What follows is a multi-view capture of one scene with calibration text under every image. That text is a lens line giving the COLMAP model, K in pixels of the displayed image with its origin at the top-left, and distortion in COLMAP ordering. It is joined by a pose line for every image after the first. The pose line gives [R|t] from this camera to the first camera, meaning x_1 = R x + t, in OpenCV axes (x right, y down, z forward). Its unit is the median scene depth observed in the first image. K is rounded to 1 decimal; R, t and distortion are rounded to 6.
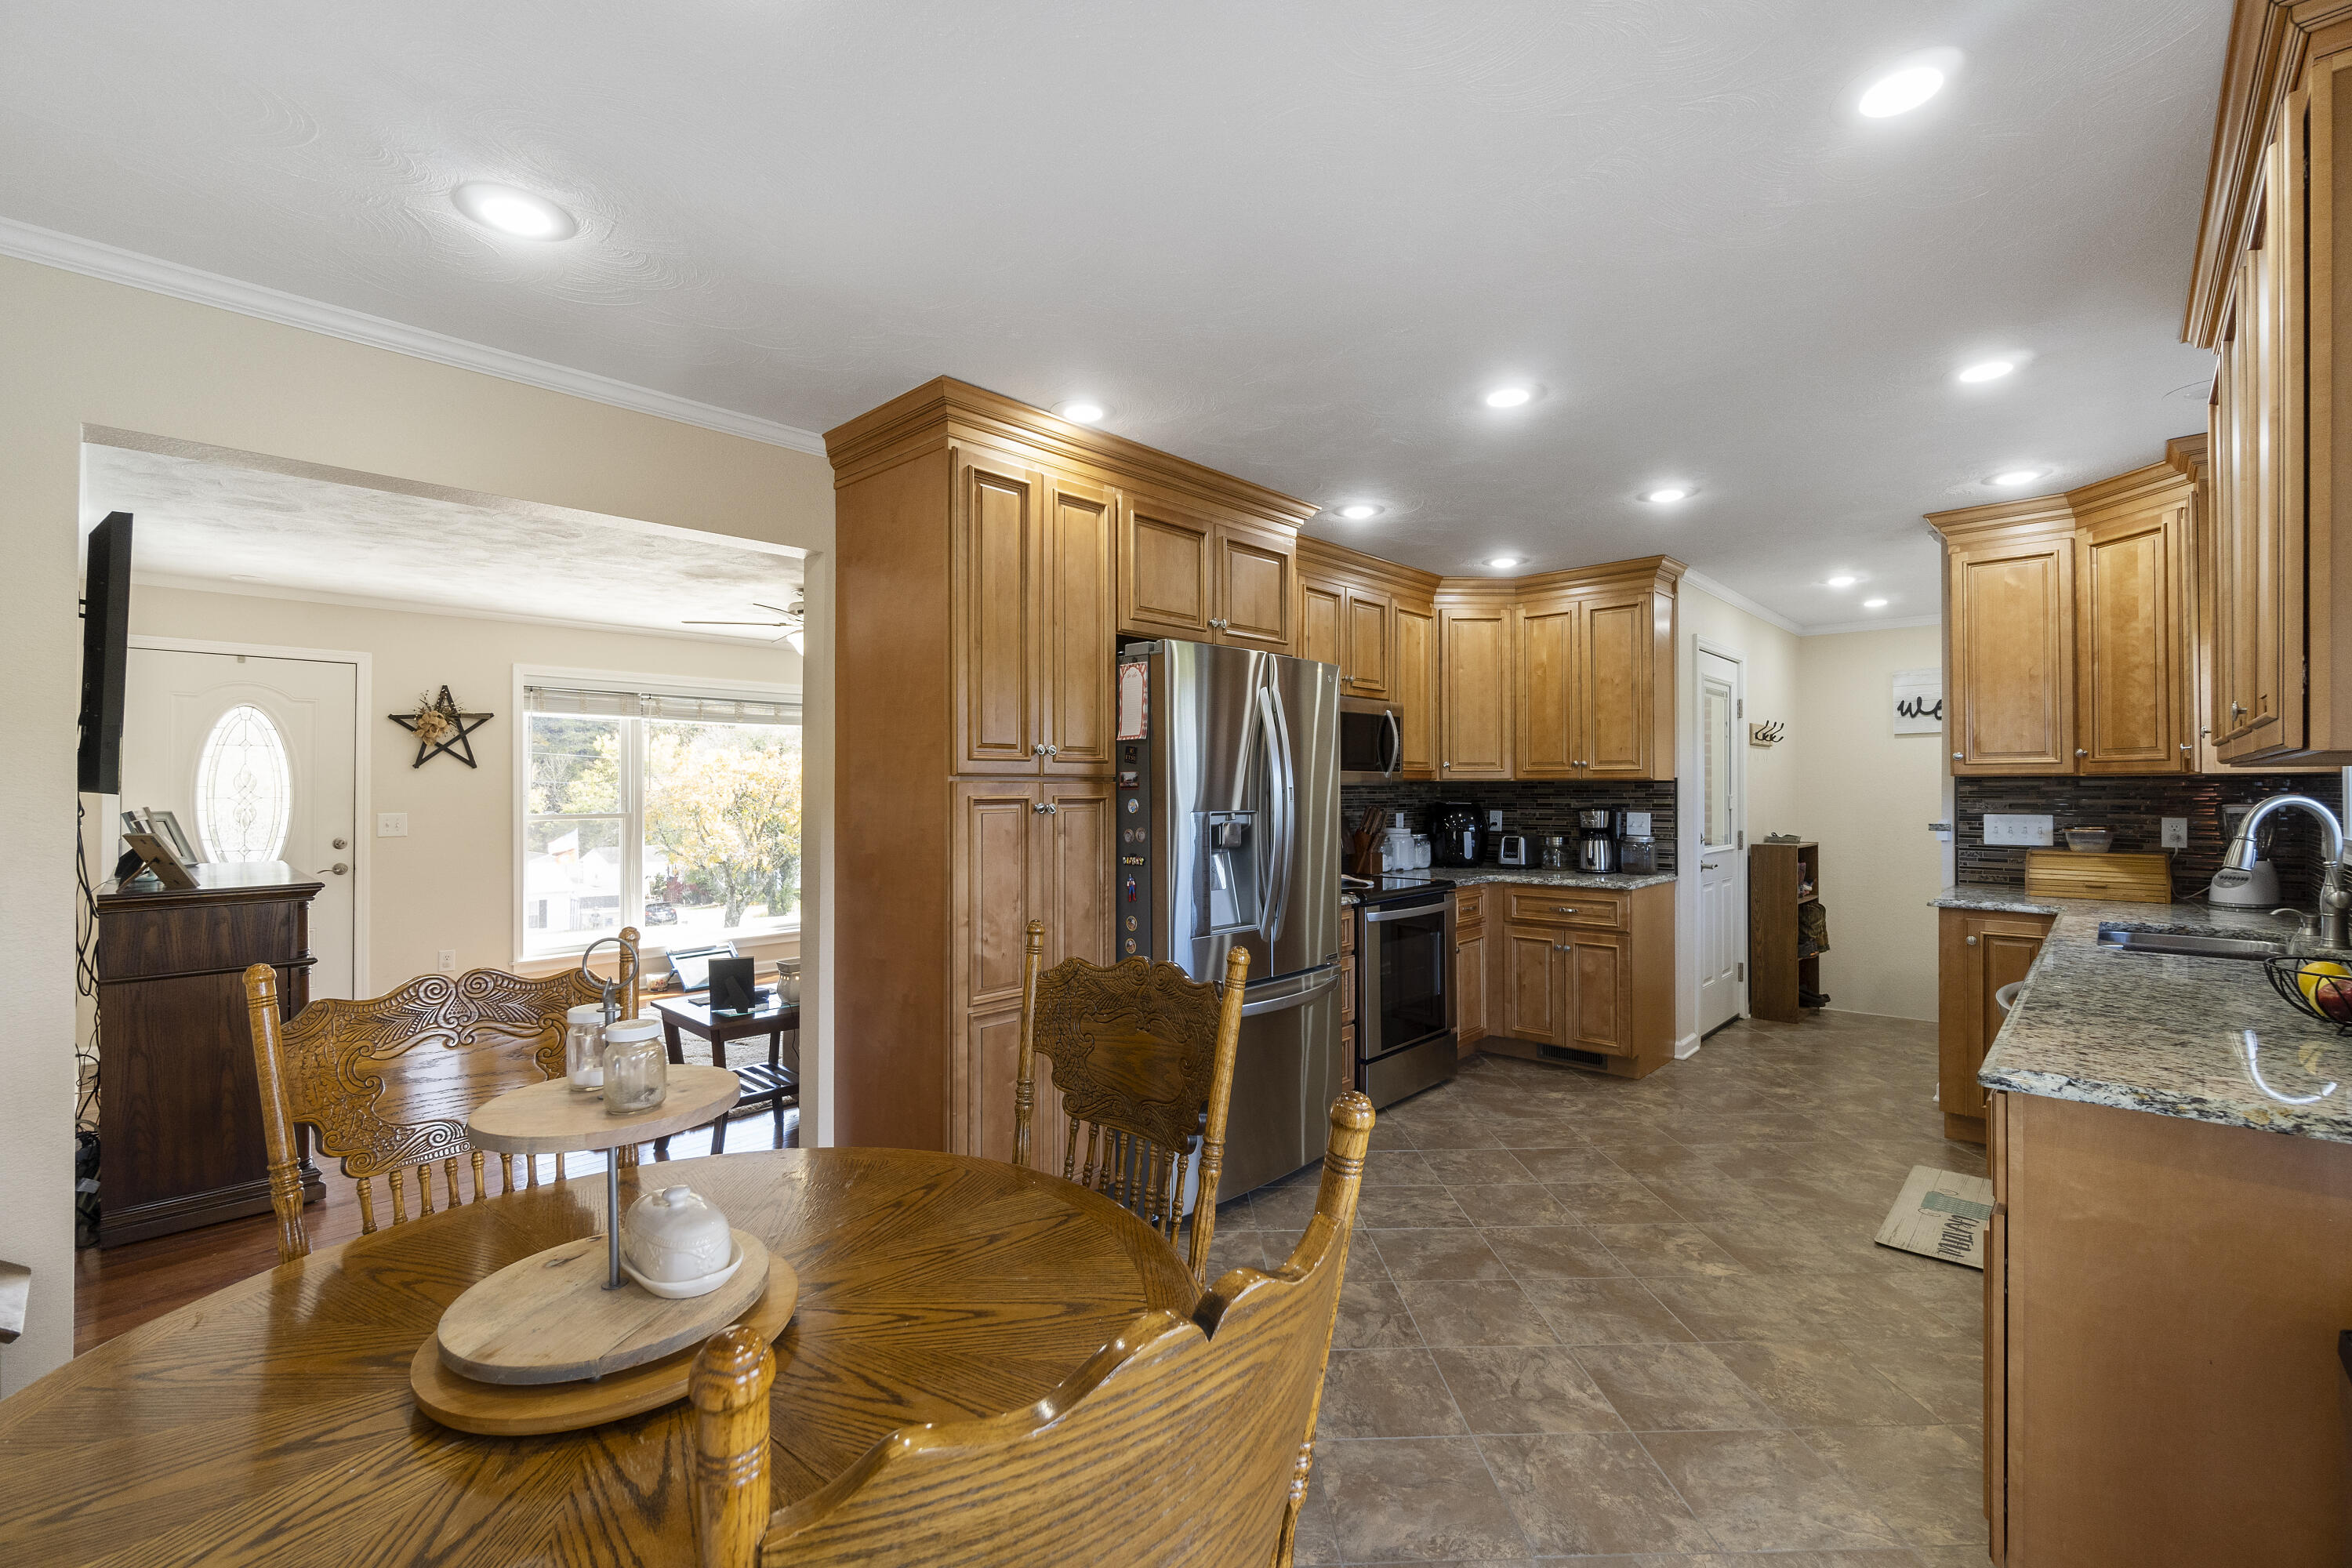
lens RADIAL K [[1022.1, 0, 1187.3], [0, 1022.1, 783.6], [0, 0, 1]] dist [-0.002069, 0.000126]
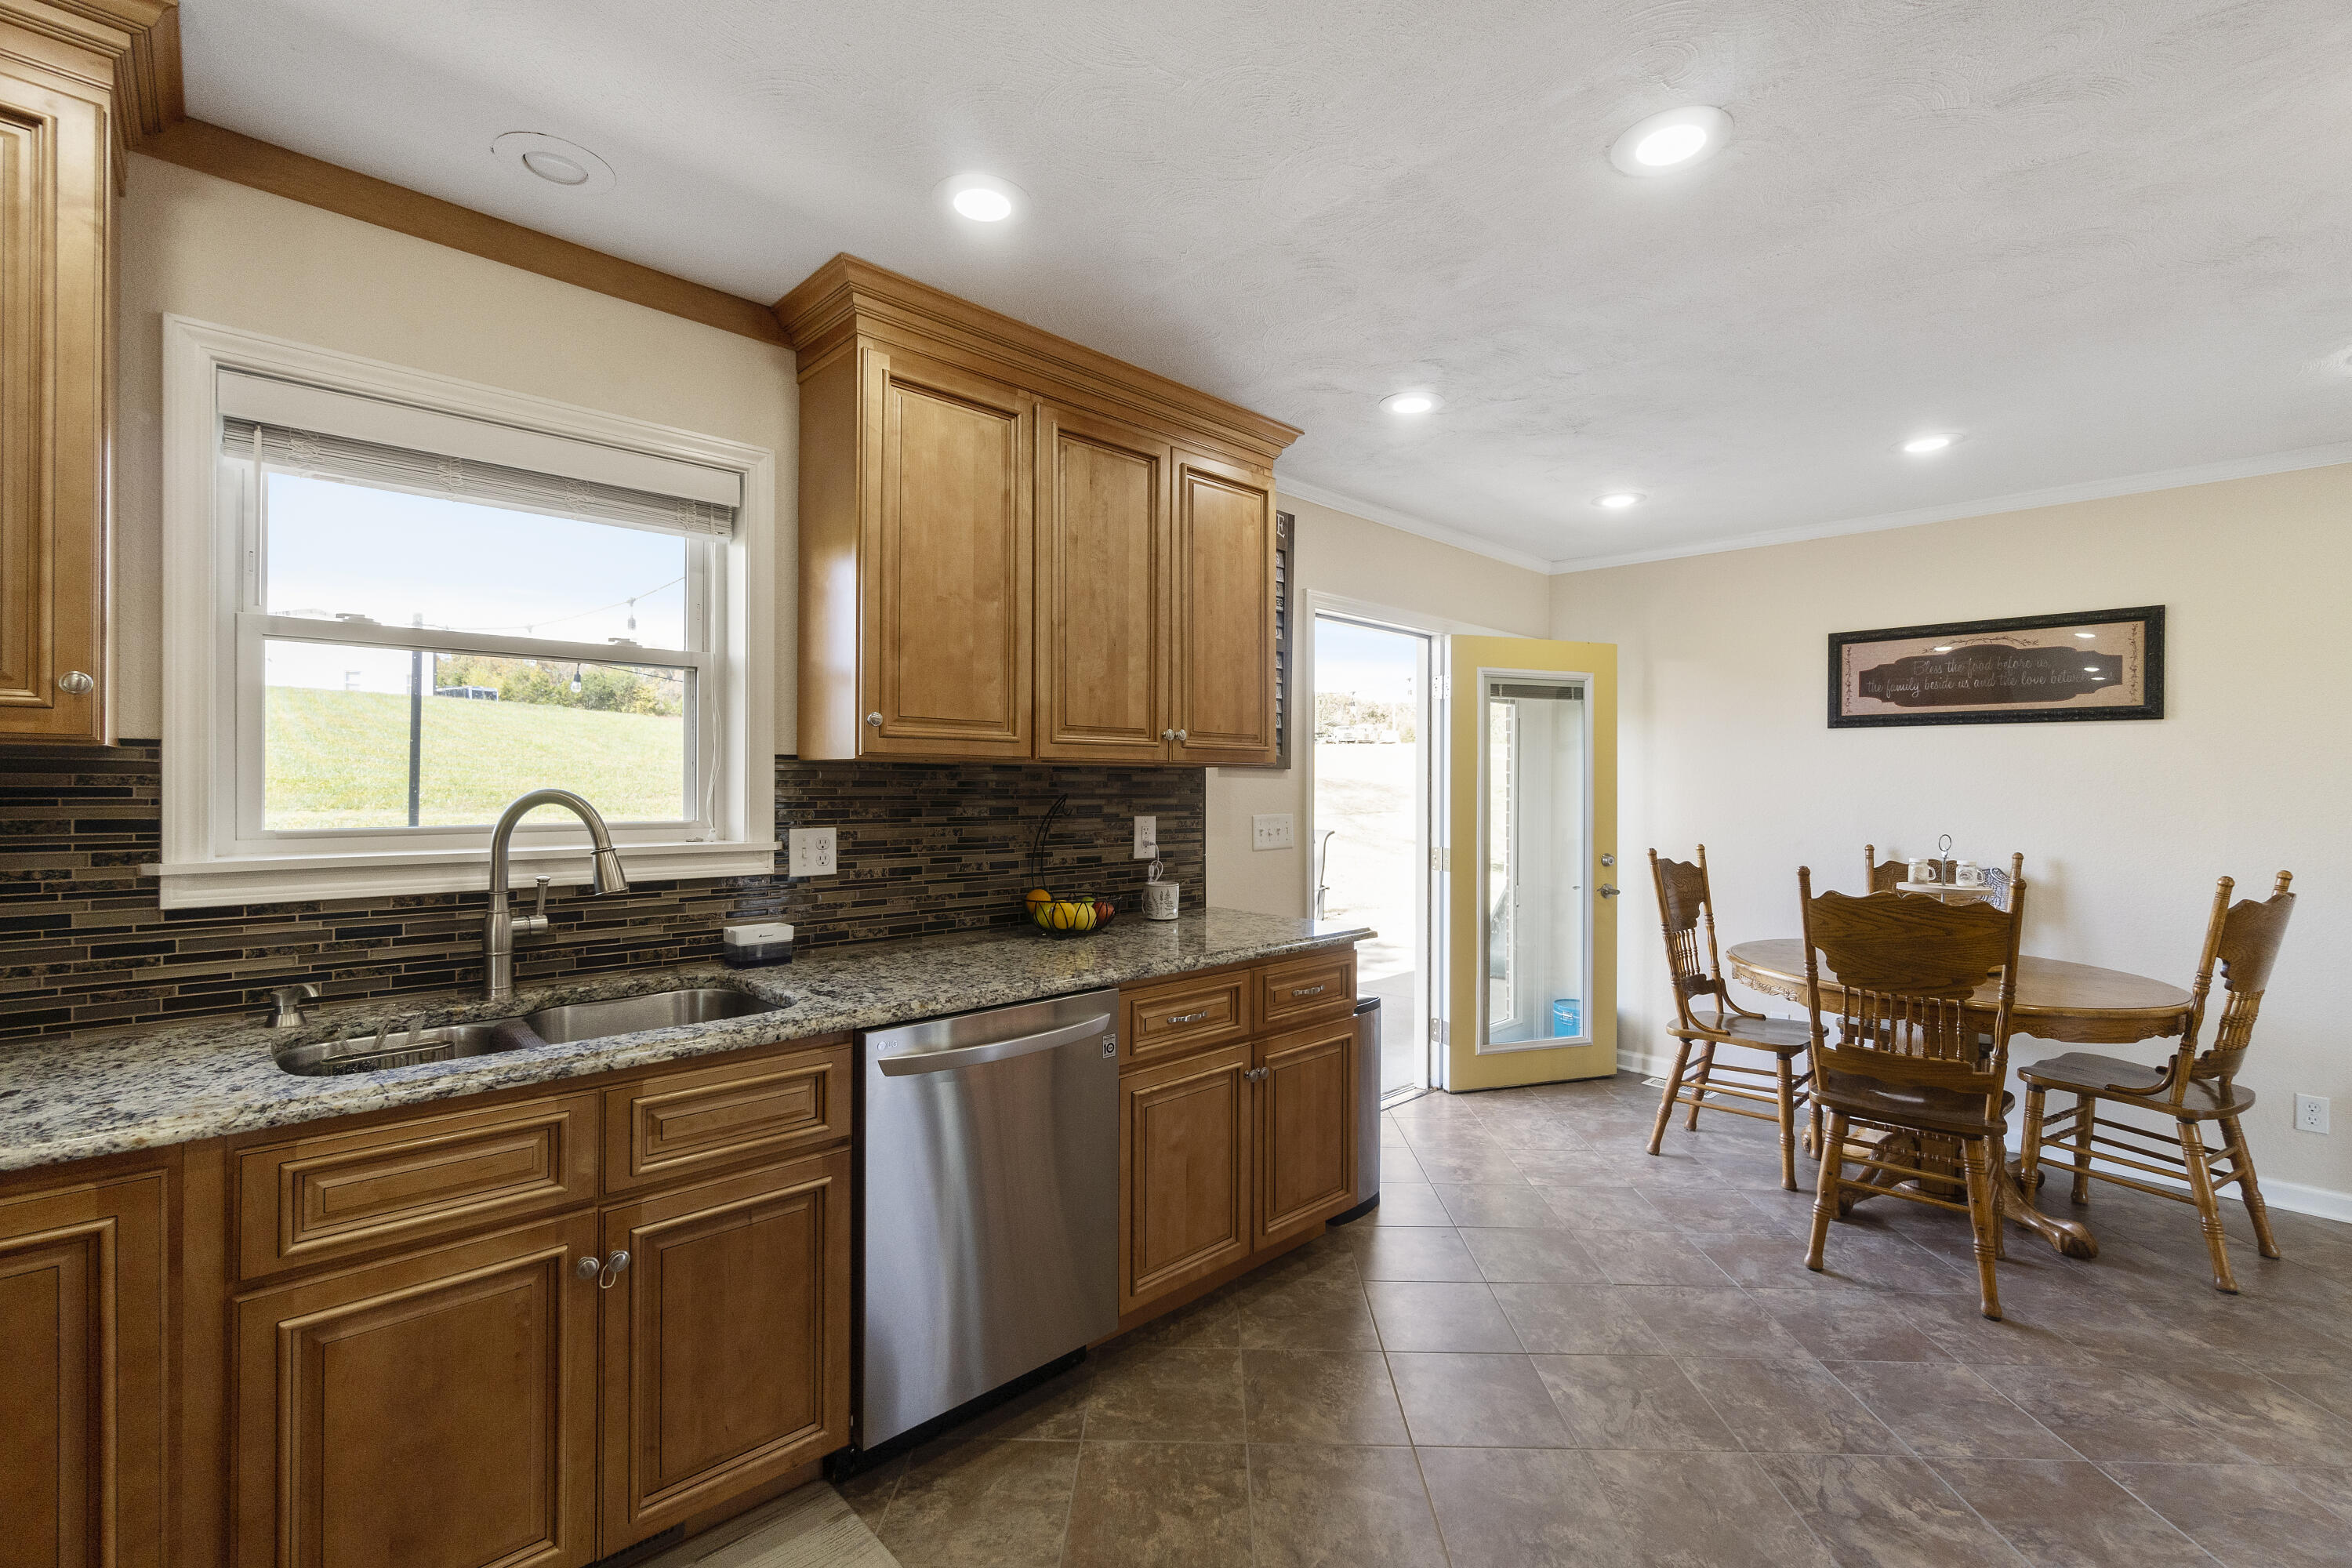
lens RADIAL K [[1022.1, 0, 1183.3], [0, 1022.1, 780.4], [0, 0, 1]] dist [-0.002069, 0.000126]
pose [[-0.998167, -0.004051, 0.060376, 0.431697], [-0.004447, 0.999969, -0.006435, 0.005709], [-0.060348, -0.006692, -0.998155, 1.241666]]
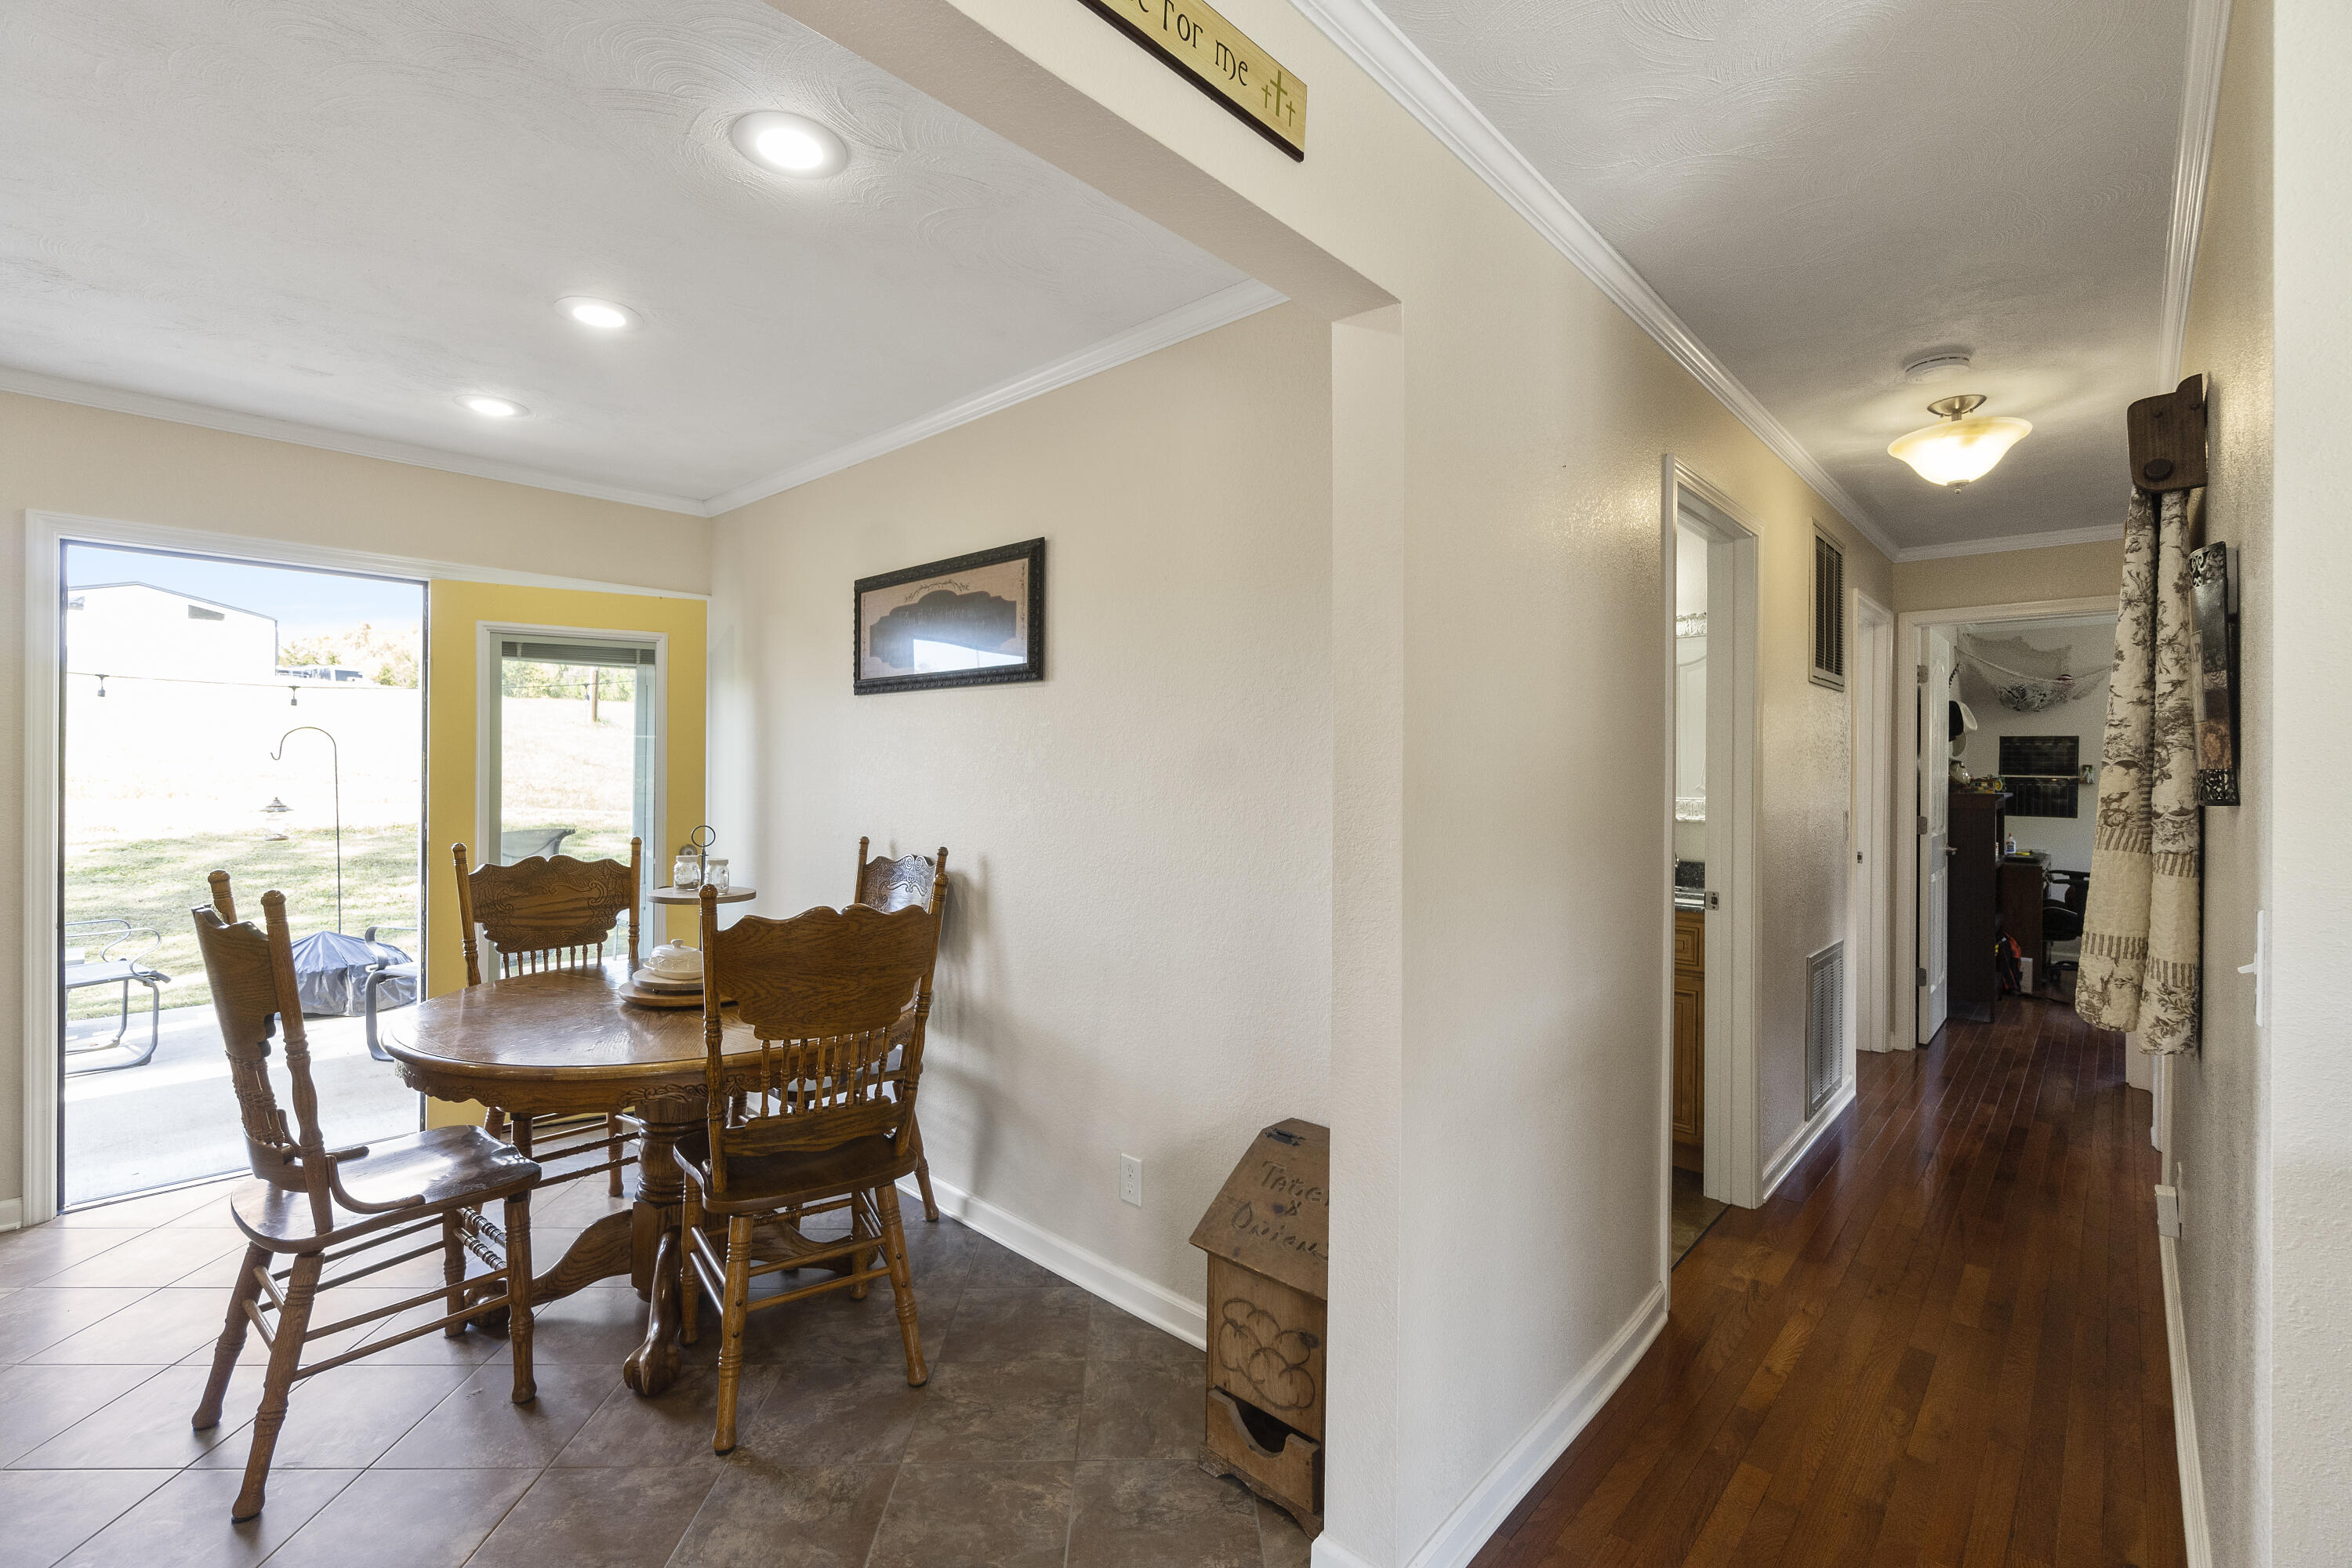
lens RADIAL K [[1022.1, 0, 1192.8], [0, 1022.1, 766.1], [0, 0, 1]] dist [-0.002069, 0.000126]
pose [[-0.999986, -0.005230, 0.000034, -0.531254], [-0.005230, 0.999966, -0.006404, 0.006178], [0.000000, -0.006404, -0.999979, 0.998121]]
